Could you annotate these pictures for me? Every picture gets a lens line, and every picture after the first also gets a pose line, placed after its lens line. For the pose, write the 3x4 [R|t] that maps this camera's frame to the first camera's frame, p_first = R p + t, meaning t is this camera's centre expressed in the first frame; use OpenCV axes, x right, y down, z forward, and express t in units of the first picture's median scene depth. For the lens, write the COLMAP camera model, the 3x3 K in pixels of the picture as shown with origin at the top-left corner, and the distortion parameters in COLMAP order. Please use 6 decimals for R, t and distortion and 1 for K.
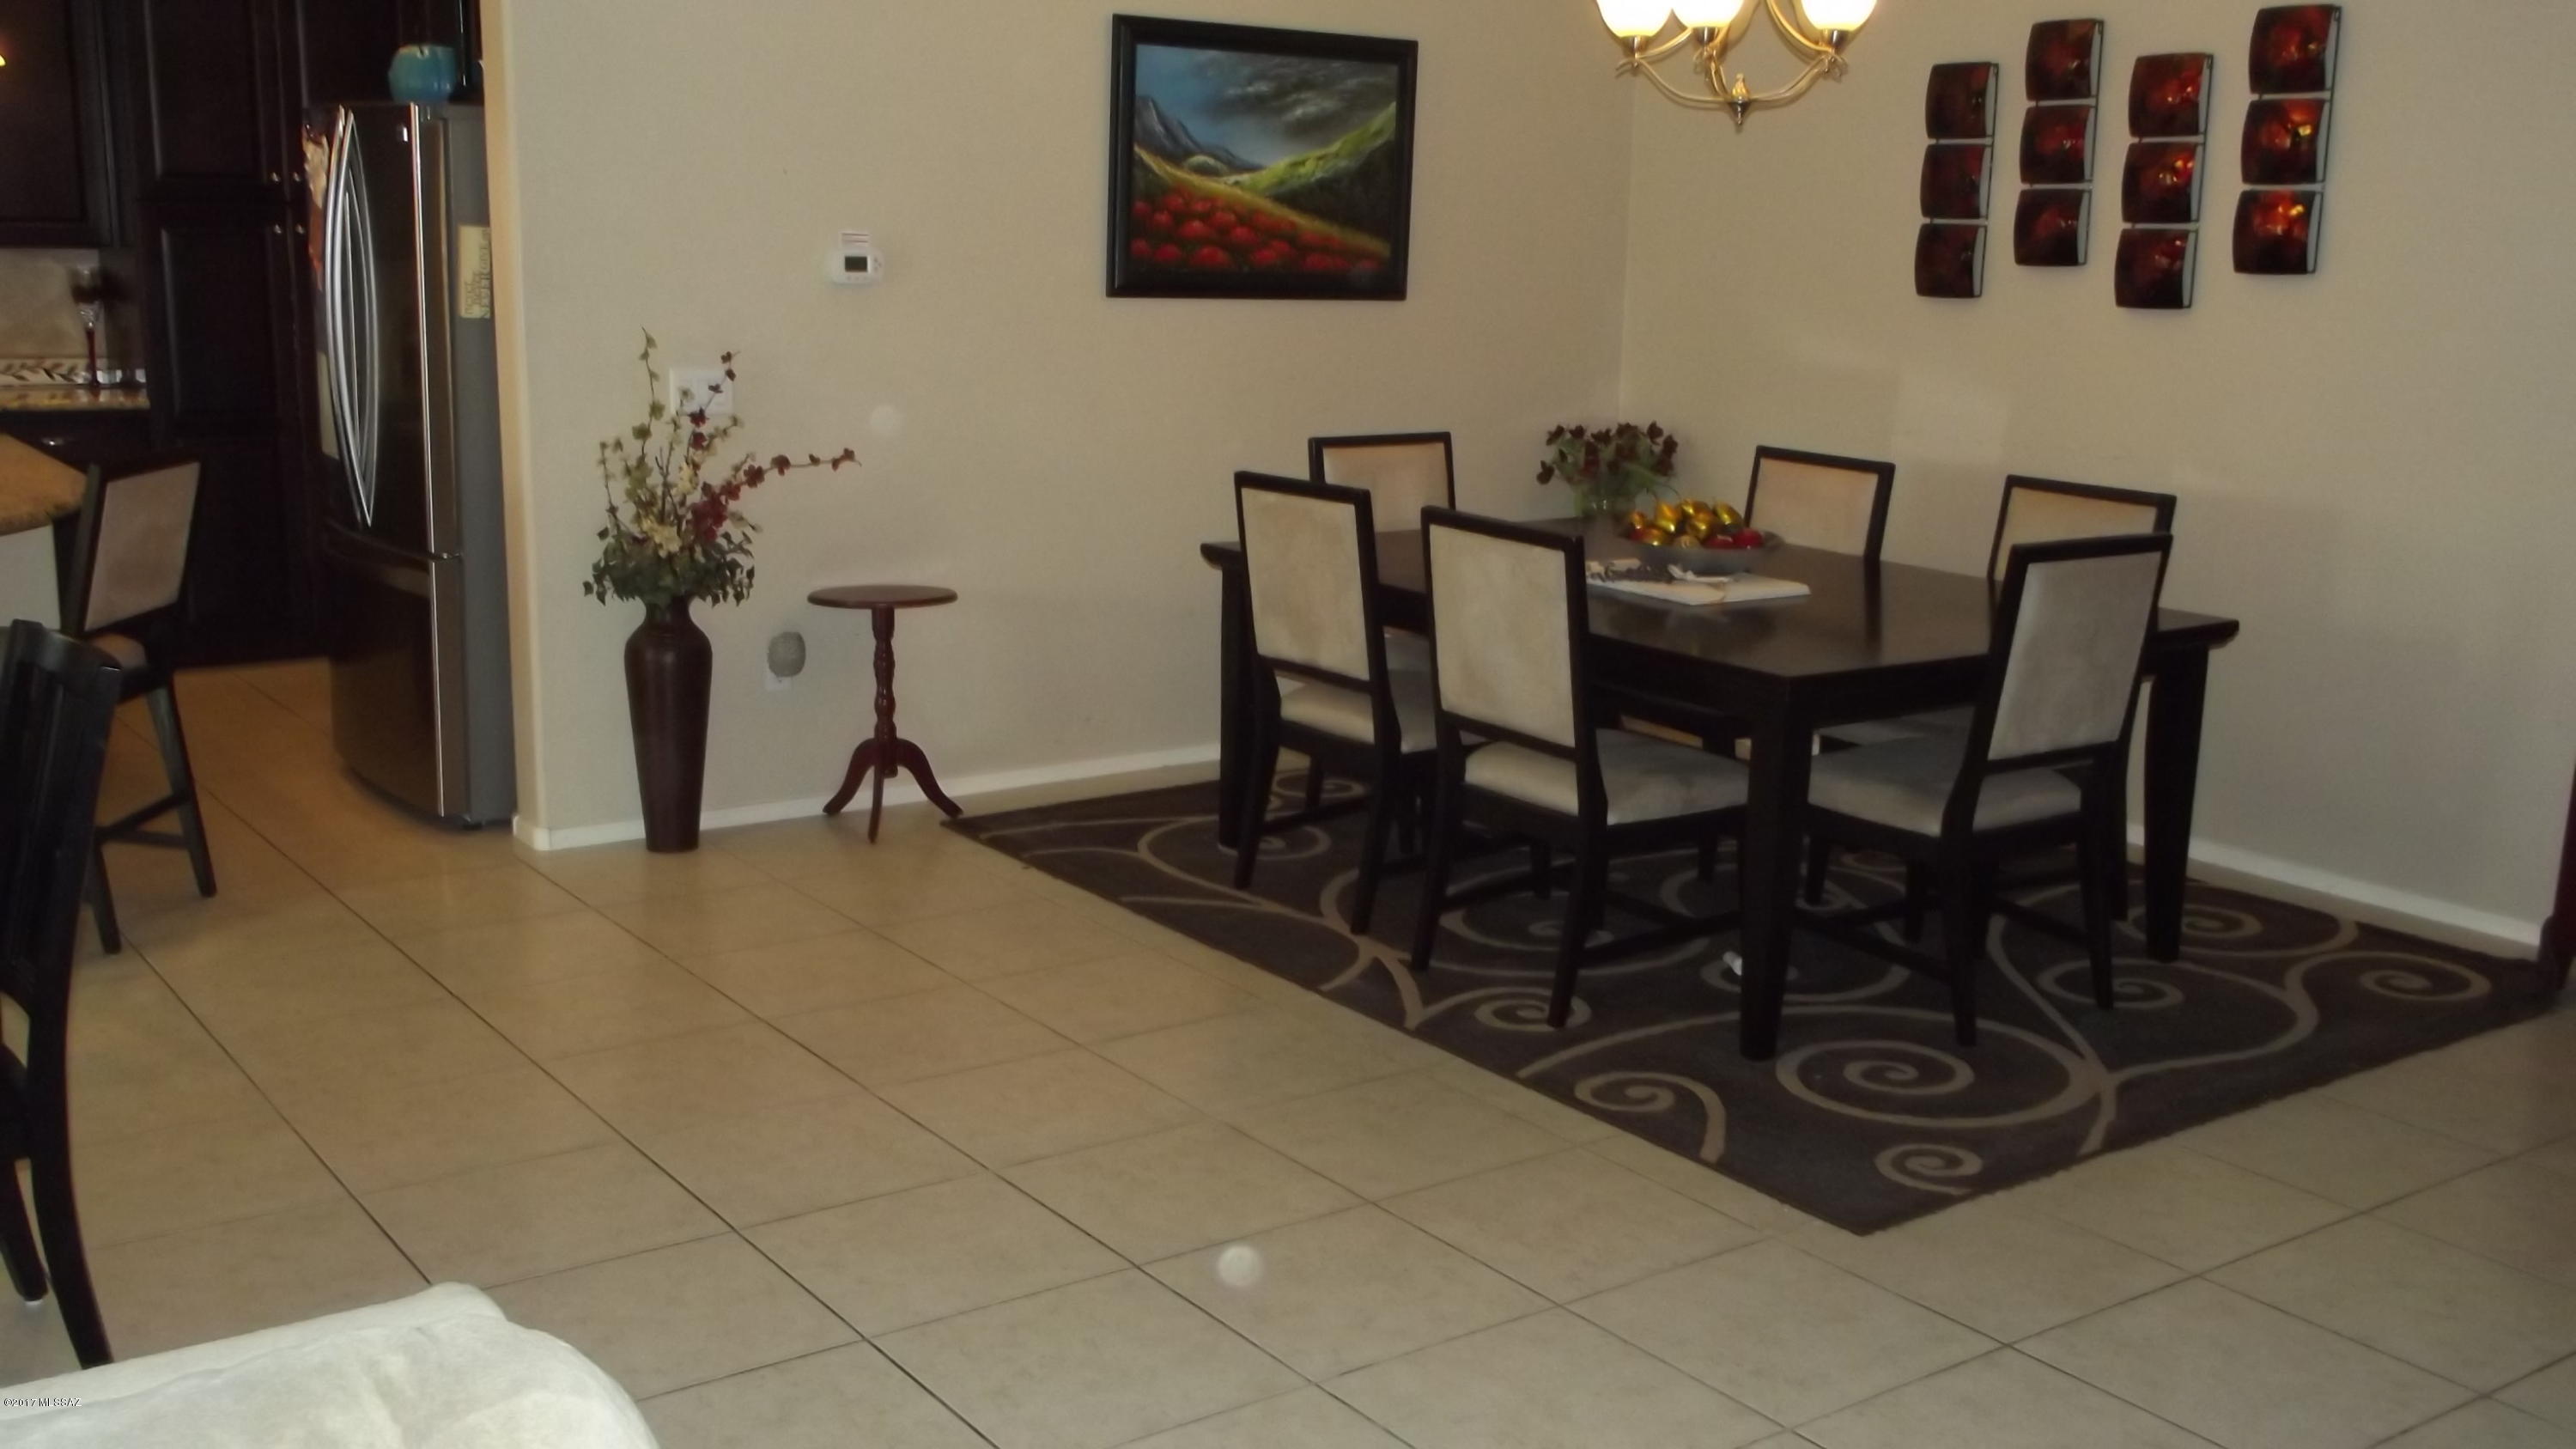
lens RADIAL K [[2440.1, 0, 1288.0], [0, 2440.1, 724.5], [0, 0, 1]] dist [0.001682, -0.001474]
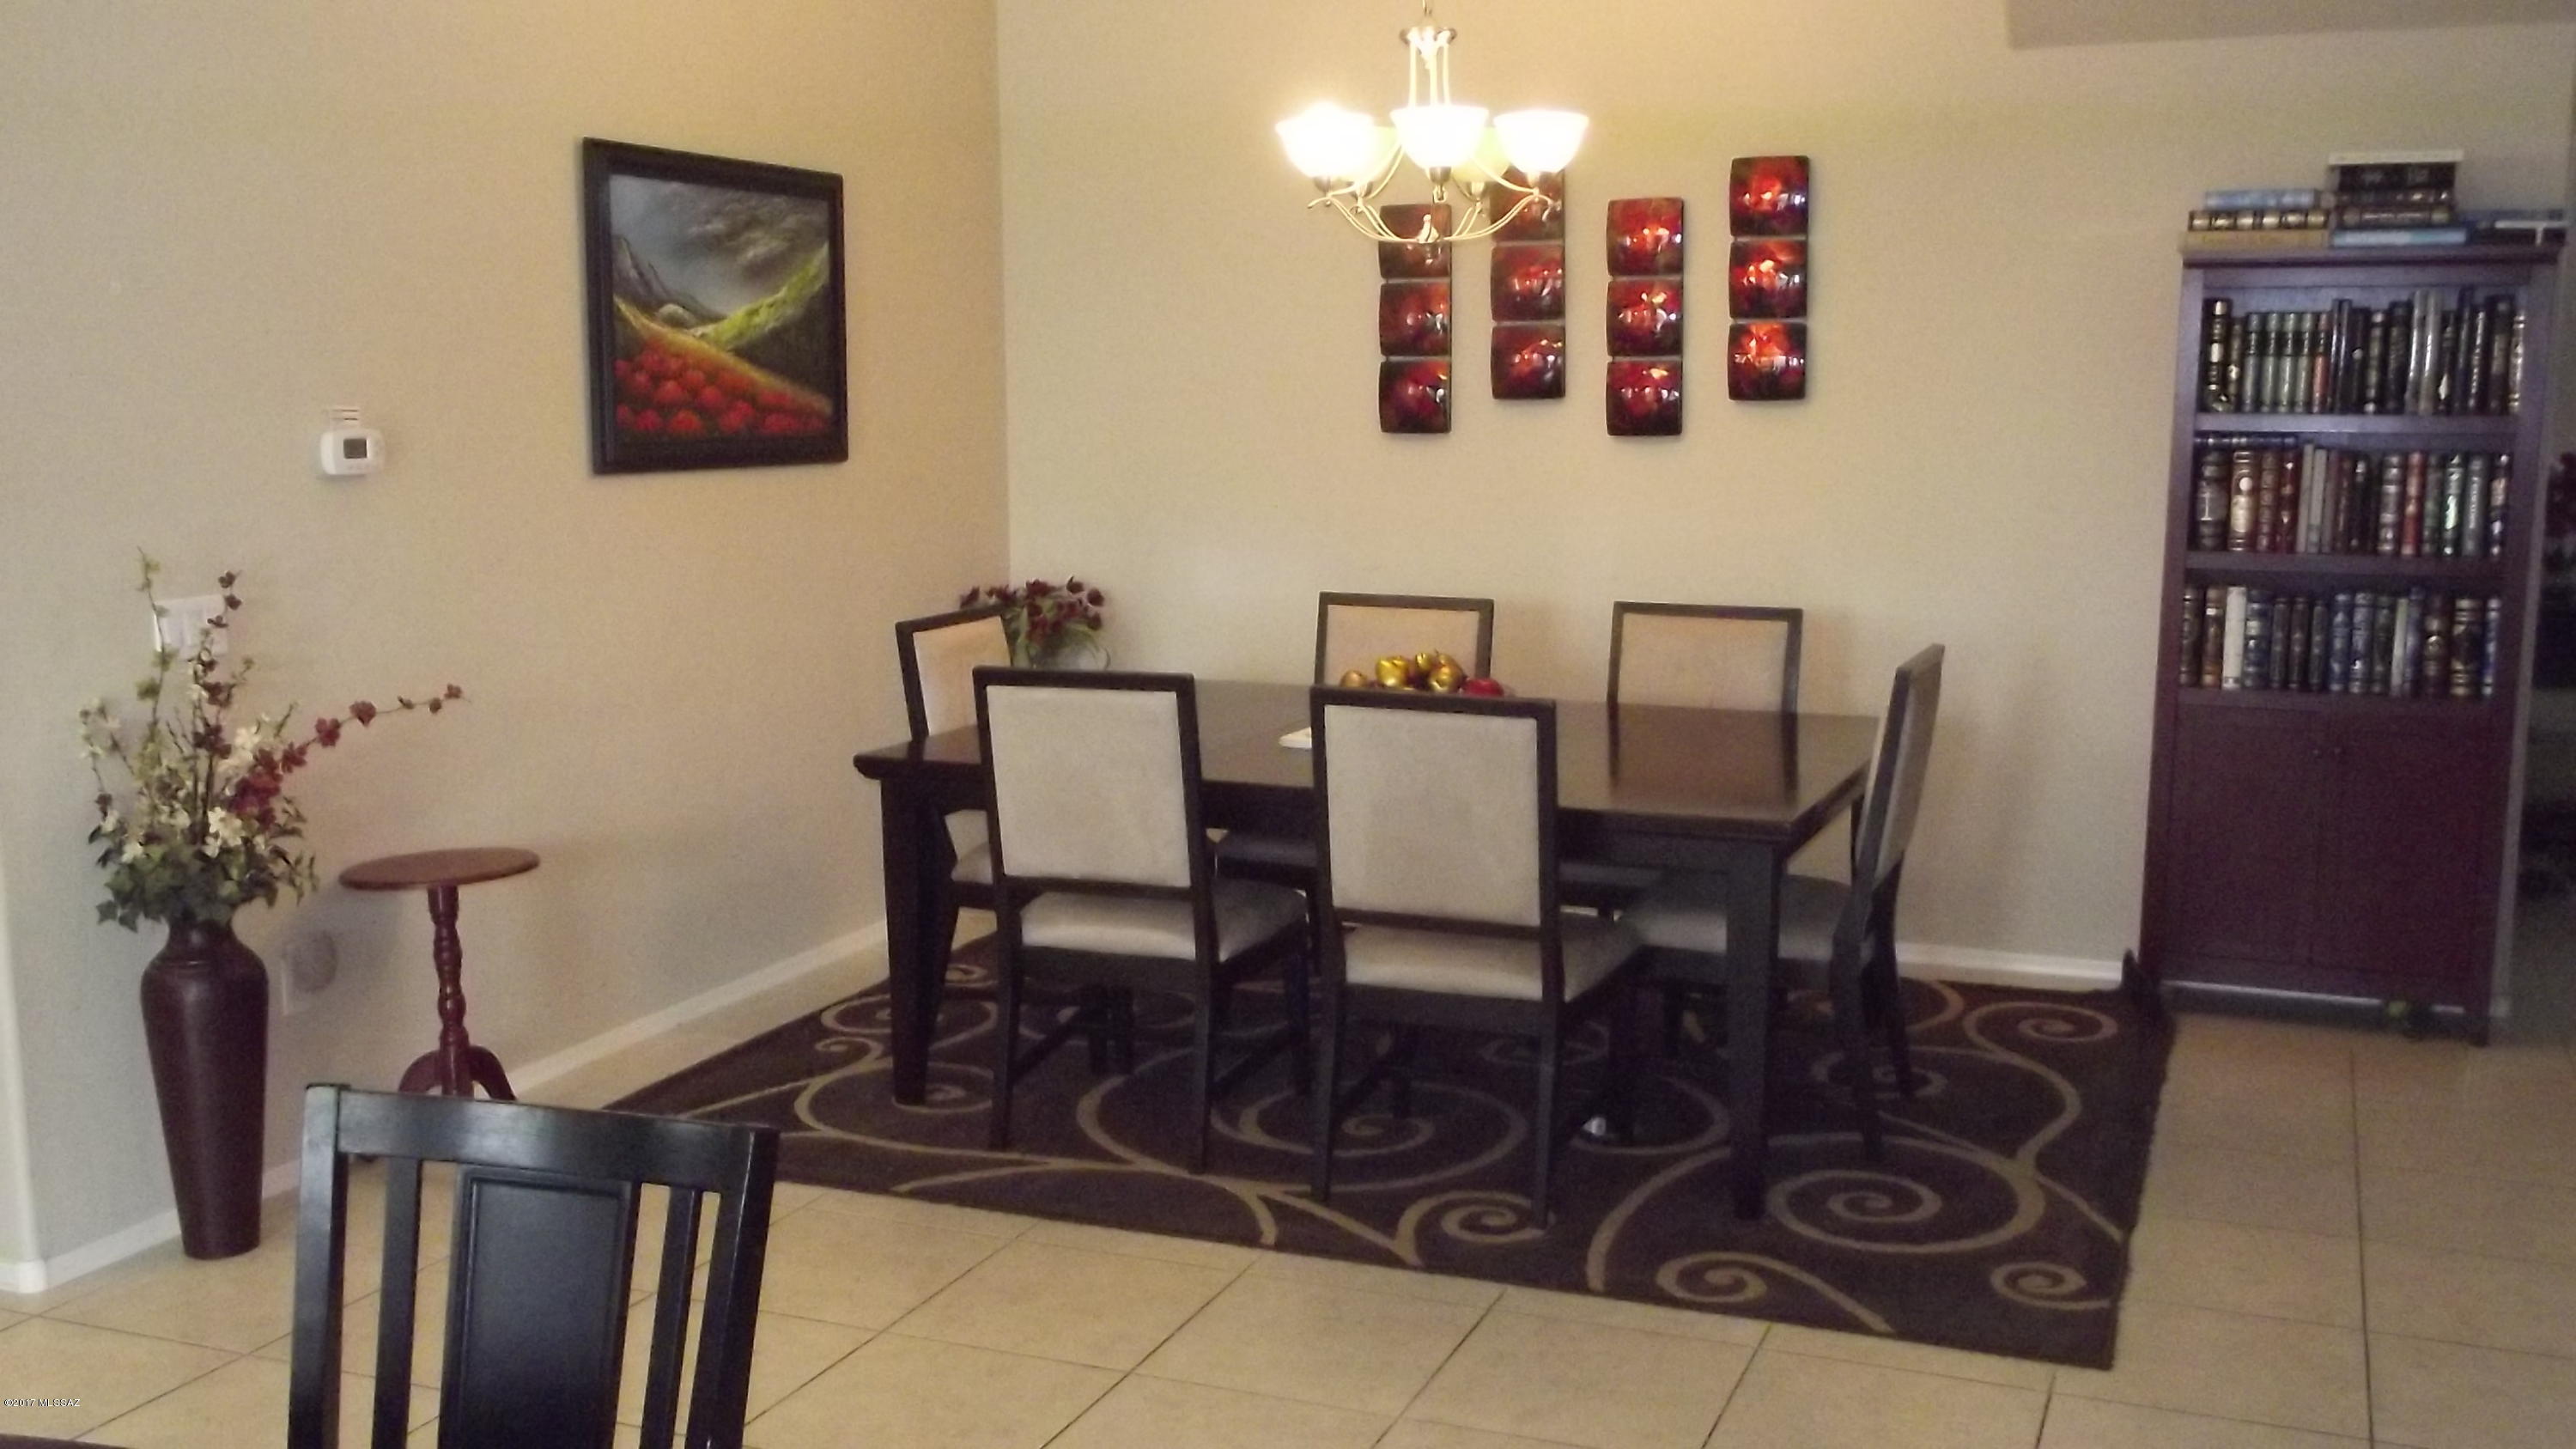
lens RADIAL K [[2478.8, 0, 1288.0], [0, 2478.8, 724.5], [0, 0, 1]] dist [0.031002, 0.001920]
pose [[0.836388, -0.100646, 0.538819, -0.361400], [0.127475, 0.991761, -0.012625, -0.053298], [-0.533110, 0.079245, 0.842327, 0.179266]]
